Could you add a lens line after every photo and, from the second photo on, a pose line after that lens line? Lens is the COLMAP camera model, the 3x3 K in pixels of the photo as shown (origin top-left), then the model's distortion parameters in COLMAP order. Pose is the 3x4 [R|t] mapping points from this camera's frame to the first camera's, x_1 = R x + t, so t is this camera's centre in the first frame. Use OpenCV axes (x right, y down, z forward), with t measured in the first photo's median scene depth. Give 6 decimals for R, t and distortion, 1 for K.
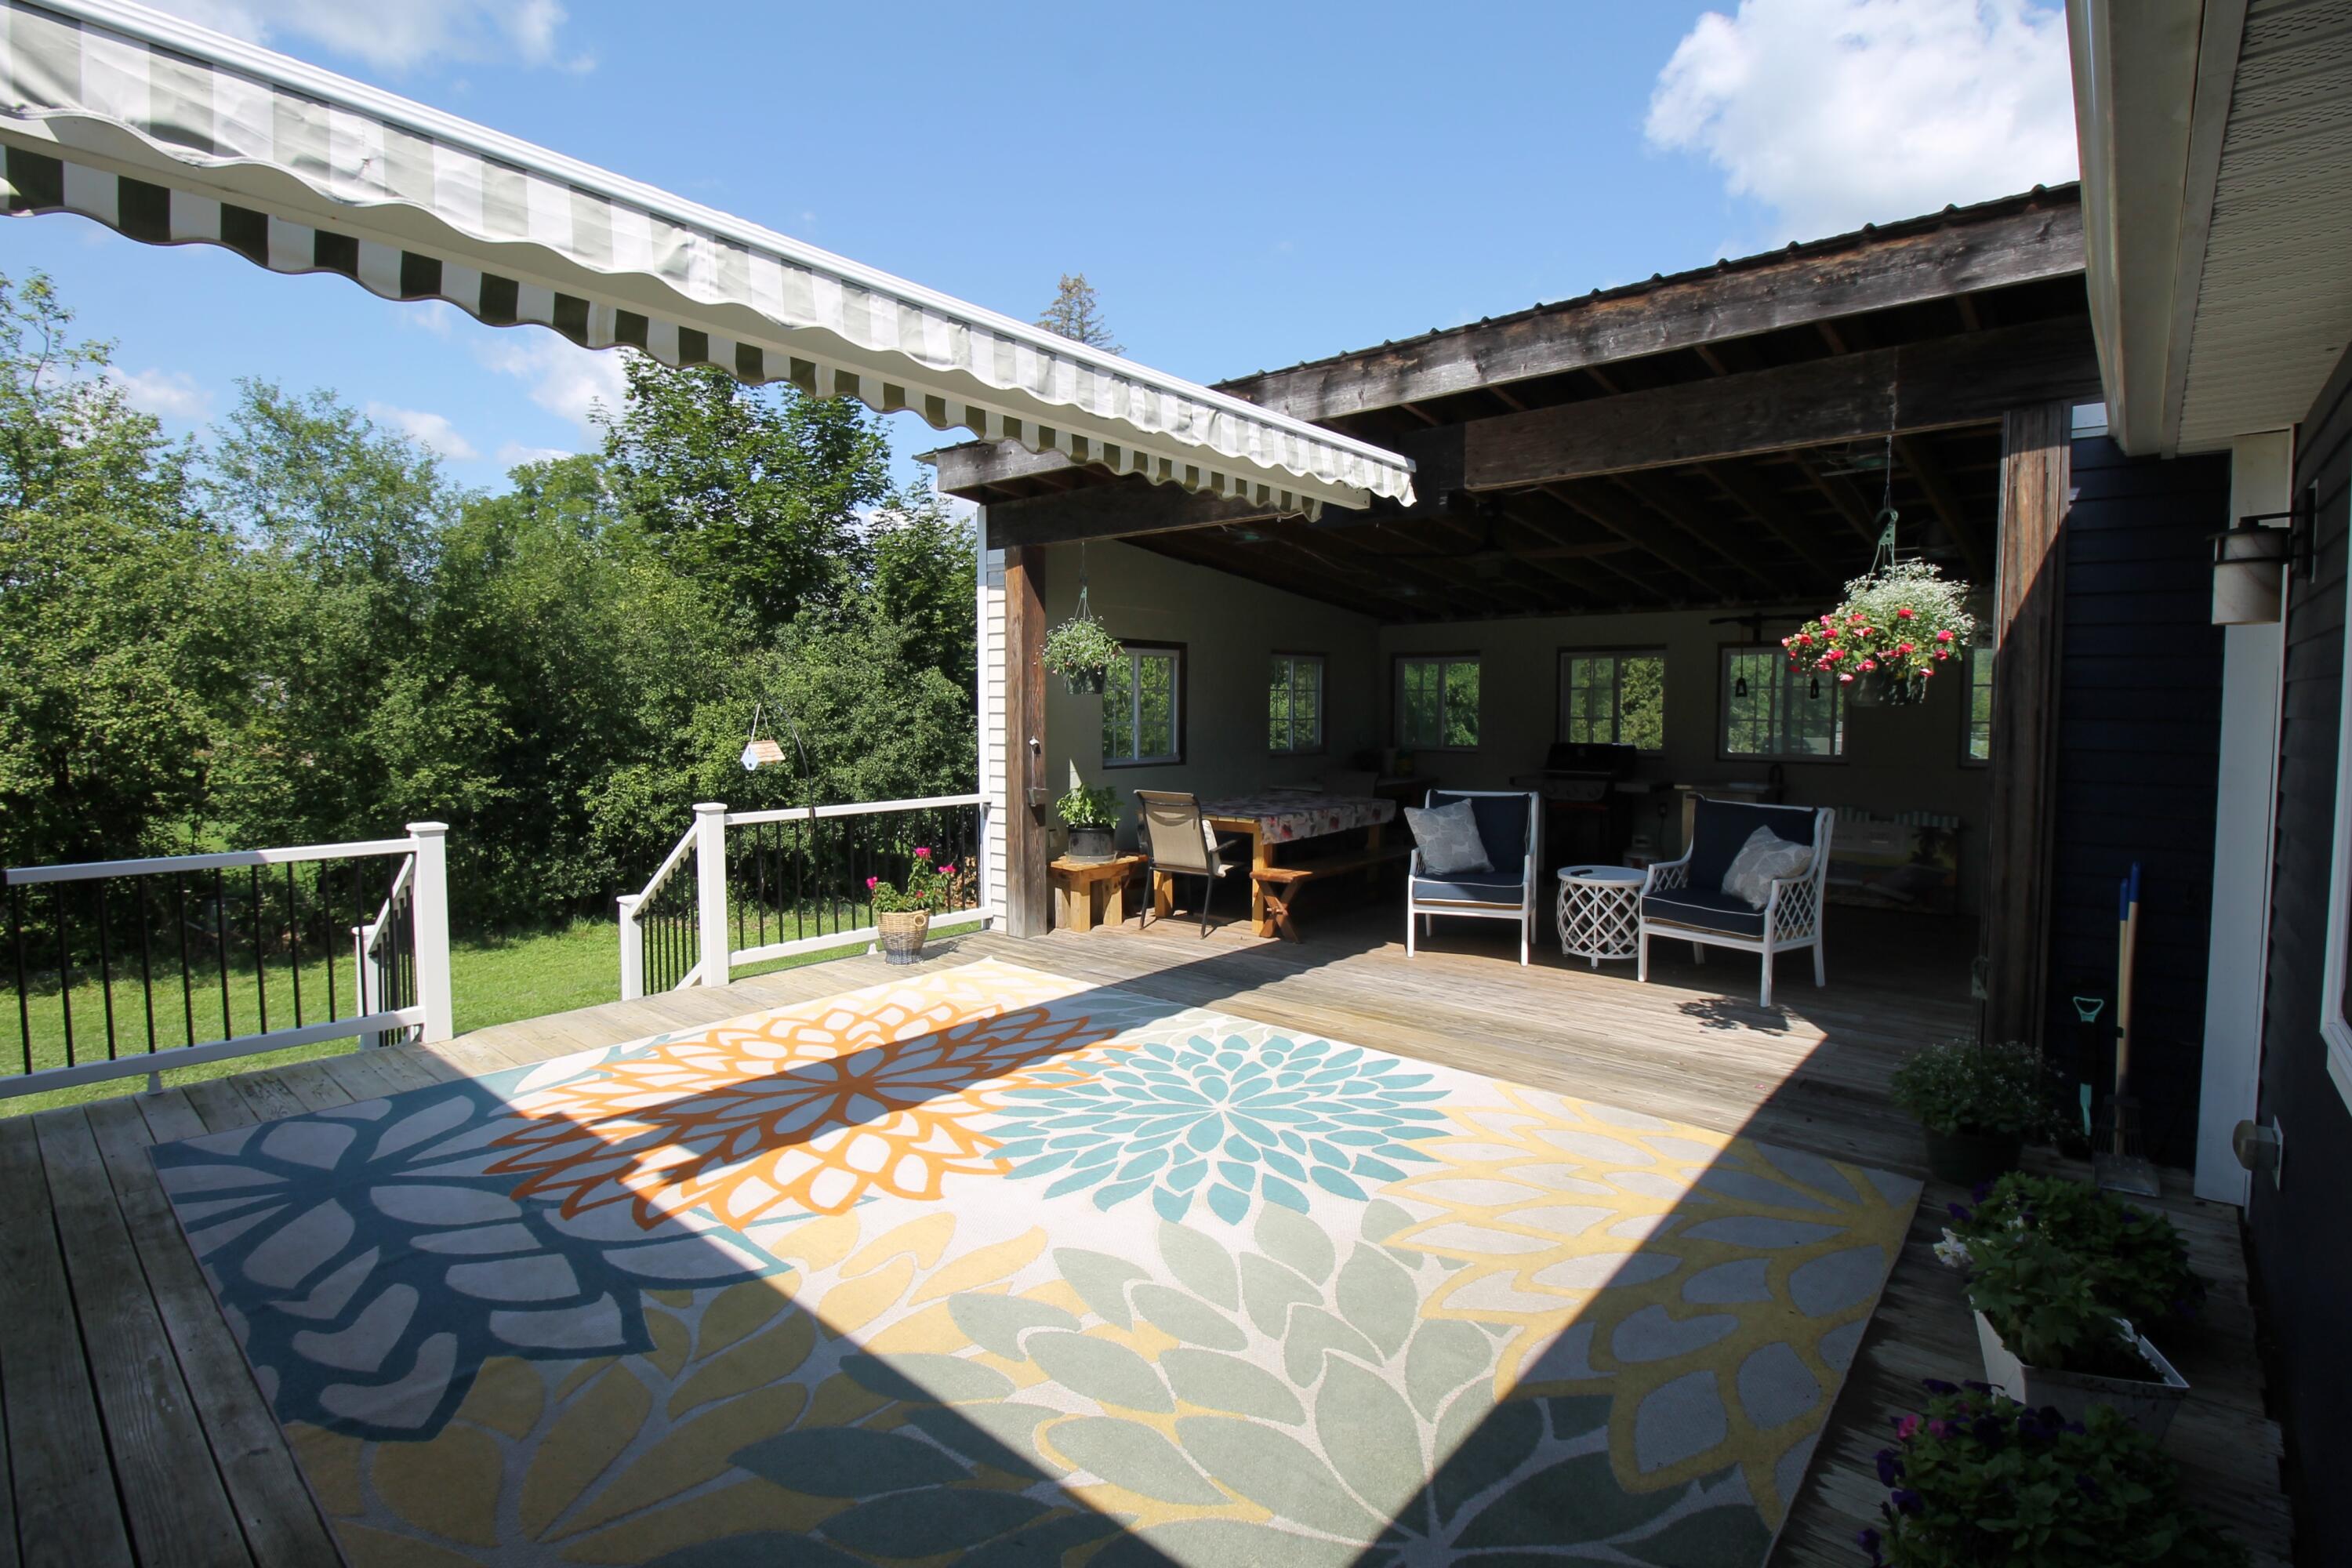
lens RADIAL K [[1105.8, 0, 1173.6], [0, 1105.8, 776.5], [0, 0, 1]] dist [-0.002148, -0.009601]
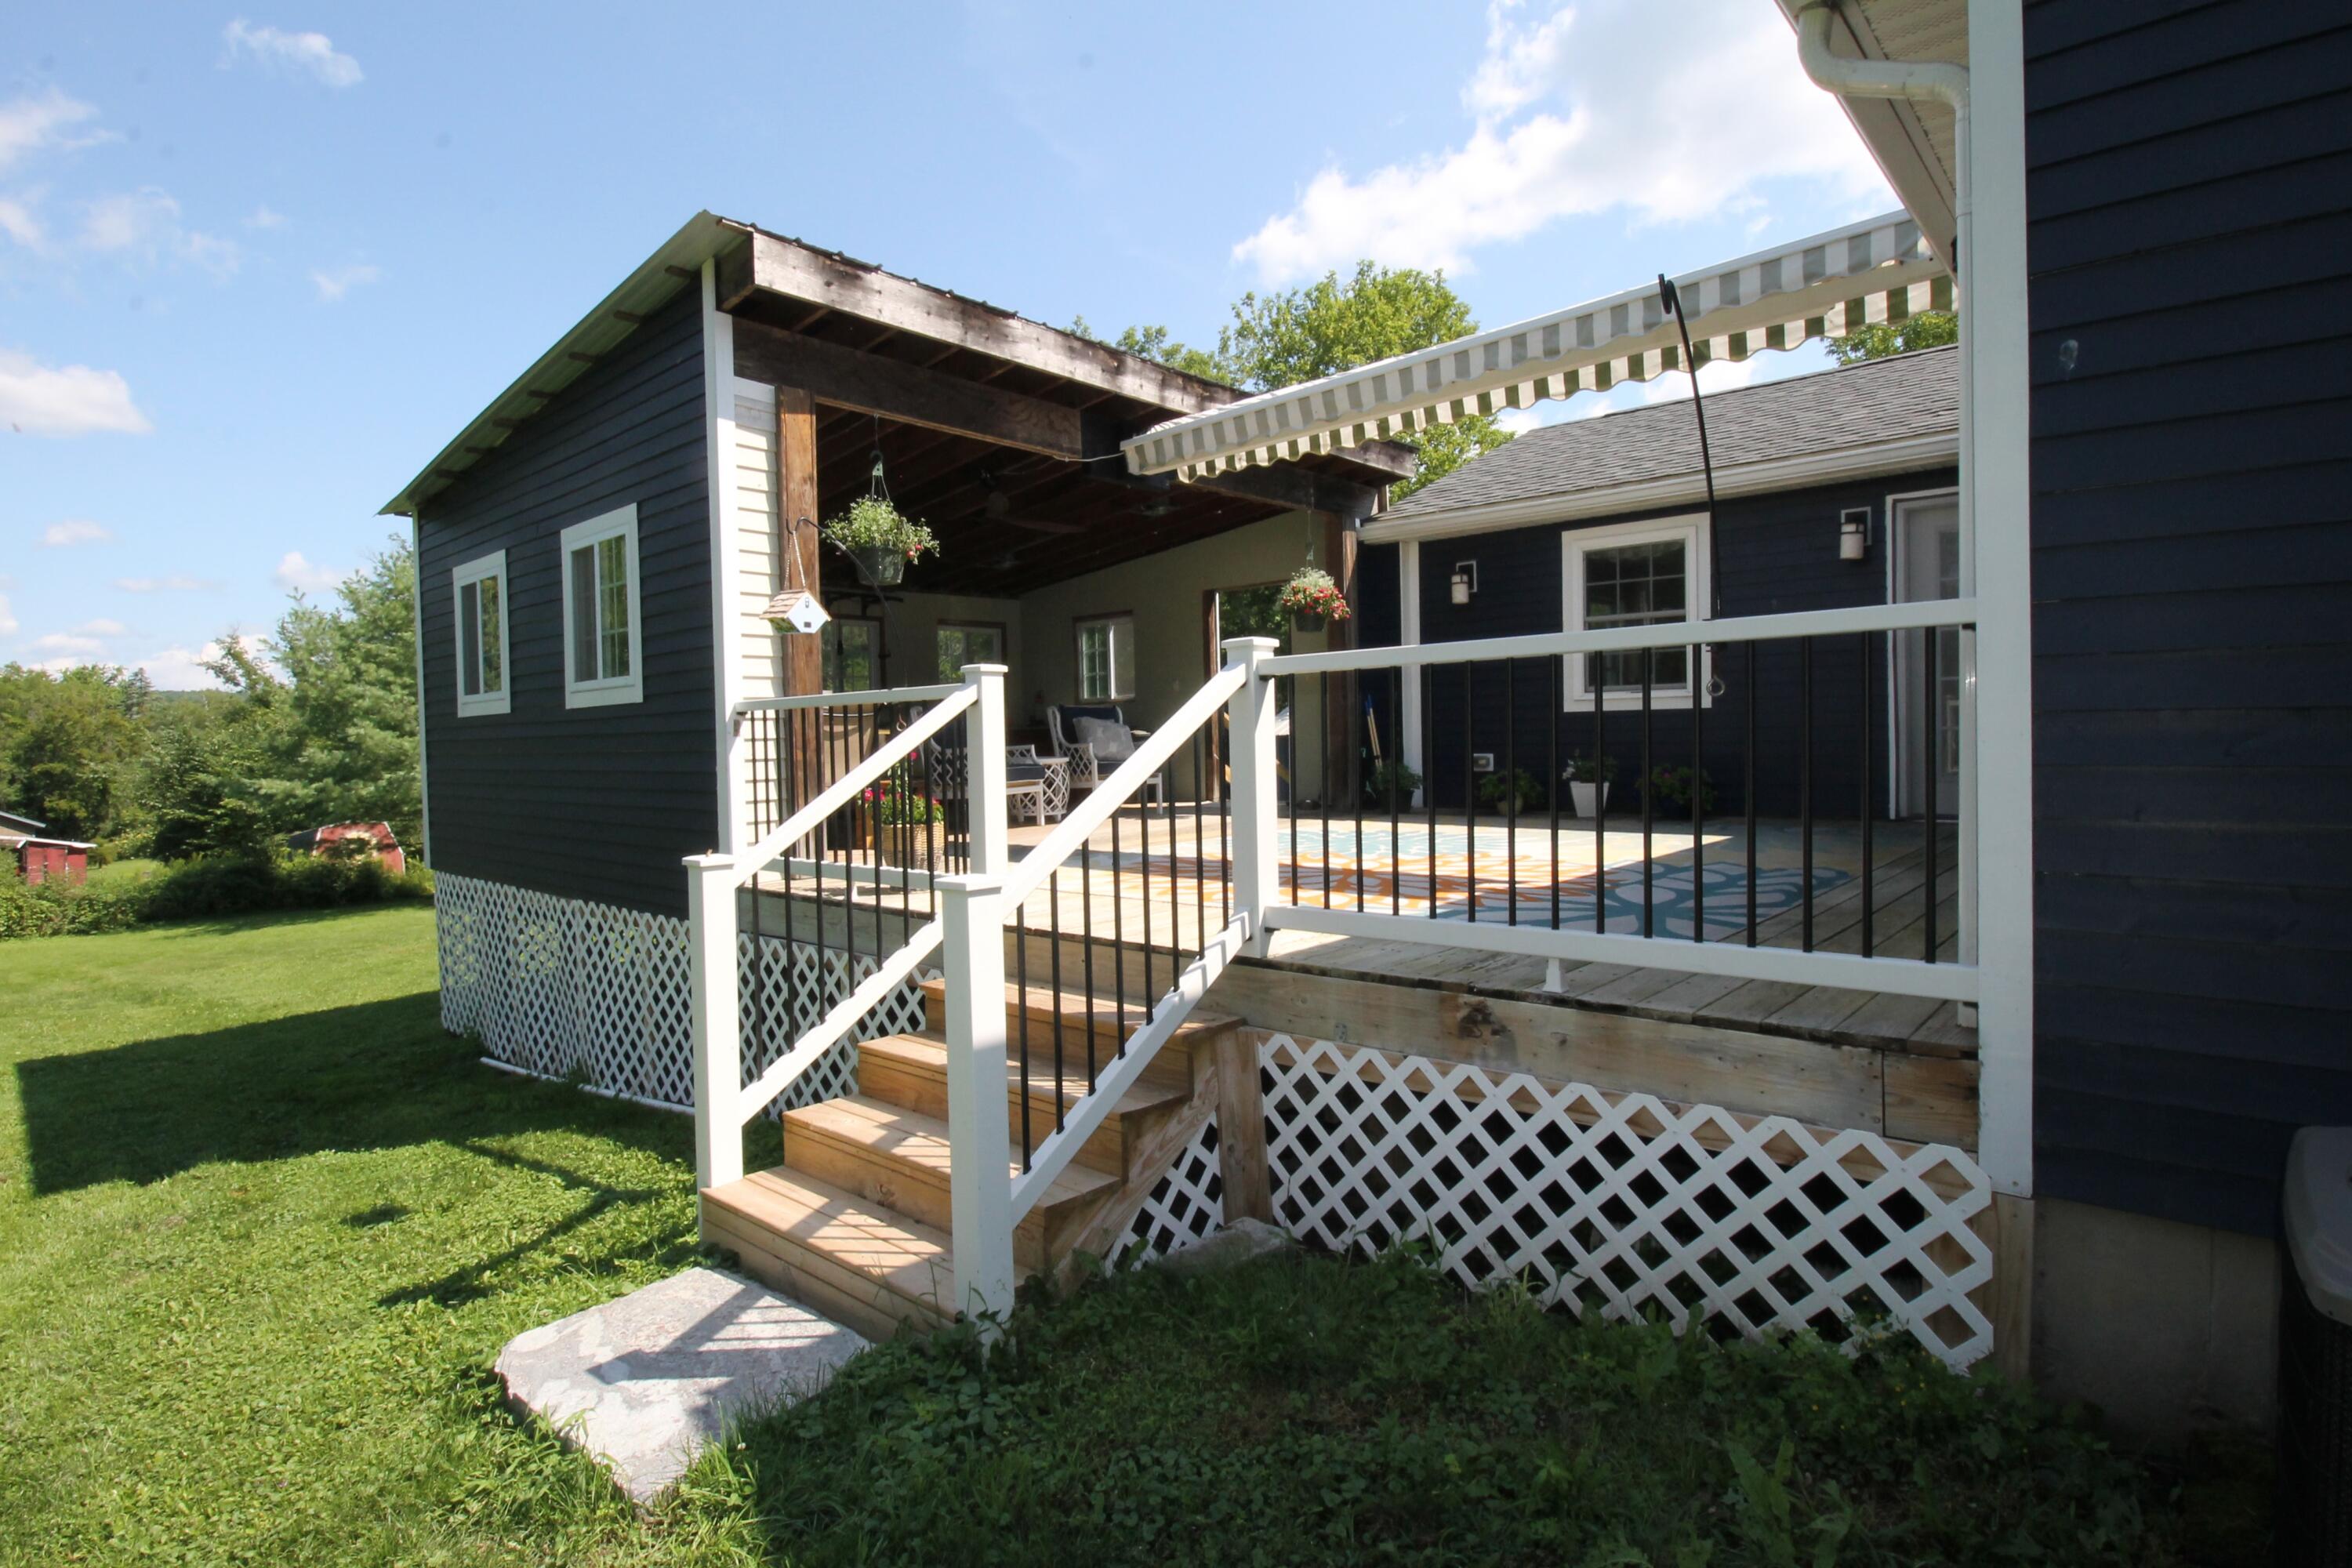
lens RADIAL K [[1166.8, 0, 1174.9], [0, 1166.8, 774.9], [0, 0, 1]] dist [0.004555, -0.000044]
pose [[0.011908, -0.034099, 0.999348, -1.670785], [0.092682, 0.995154, 0.032851, 0.117113], [-0.995625, 0.092230, 0.015010, 1.232781]]
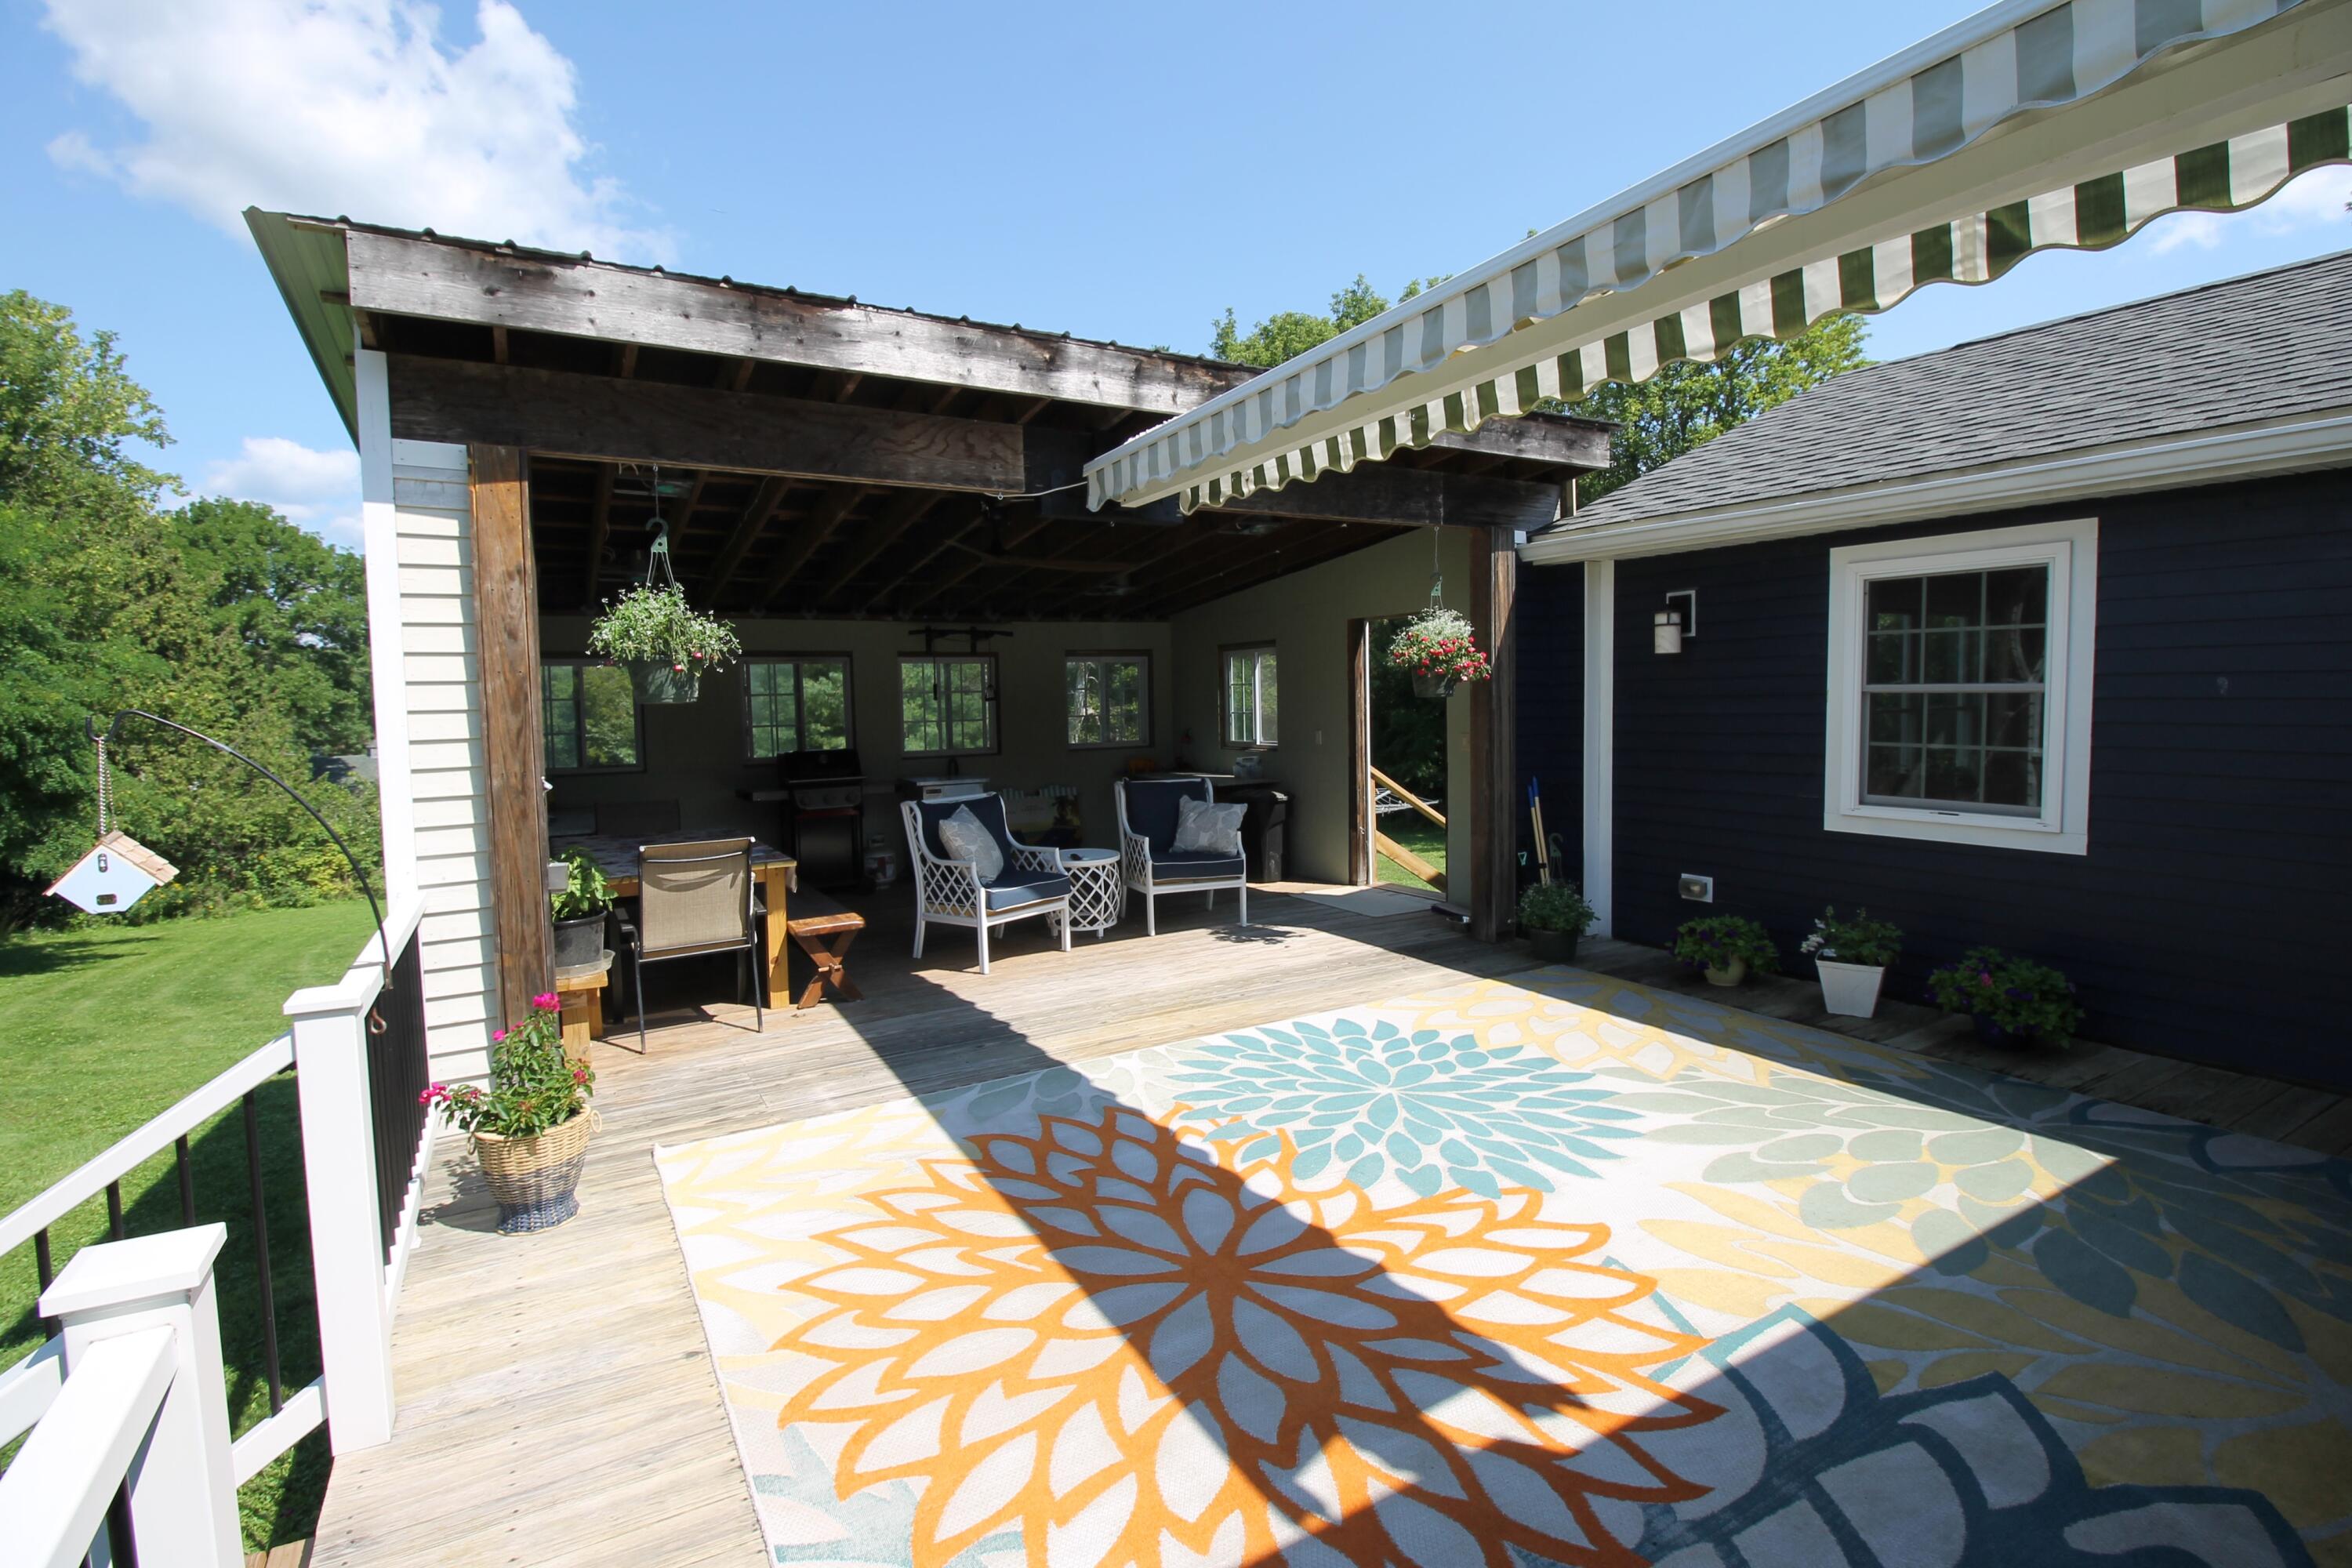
lens RADIAL K [[1105.8, 0, 1168.1], [0, 1105.8, 777.8], [0, 0, 1]] dist [-0.002148, -0.009601]
pose [[0.319308, -0.076701, 0.944542, -0.970582], [0.087021, 0.994881, 0.051371, -0.061798], [-0.943647, 0.065792, 0.324348, 0.836190]]
